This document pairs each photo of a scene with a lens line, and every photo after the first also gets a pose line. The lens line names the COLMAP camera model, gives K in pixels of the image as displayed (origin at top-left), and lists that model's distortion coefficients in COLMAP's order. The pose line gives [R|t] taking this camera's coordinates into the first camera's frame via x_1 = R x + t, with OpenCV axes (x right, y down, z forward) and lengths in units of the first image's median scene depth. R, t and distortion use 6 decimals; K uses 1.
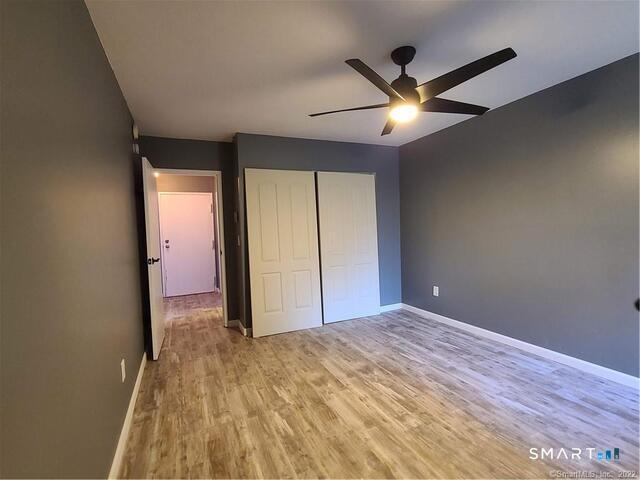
lens RADIAL K [[259.4, 0, 319.4], [0, 259.4, 239.2], [0, 0, 1]] dist [0.004416, -0.000062]
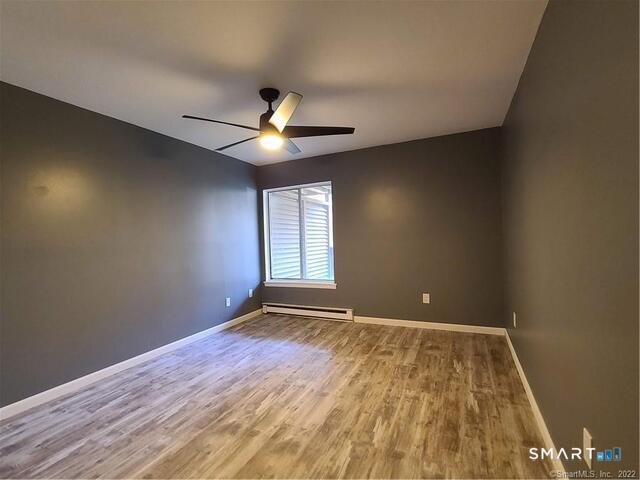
lens RADIAL K [[259.4, 0, 319.3], [0, 259.4, 240.1], [0, 0, 1]] dist [0.004416, -0.000062]
pose [[-0.539560, 0.035200, 0.841211, -0.664362], [0.079423, 0.996798, 0.009232, -0.018328], [-0.838192, 0.071793, -0.540629, 1.273749]]
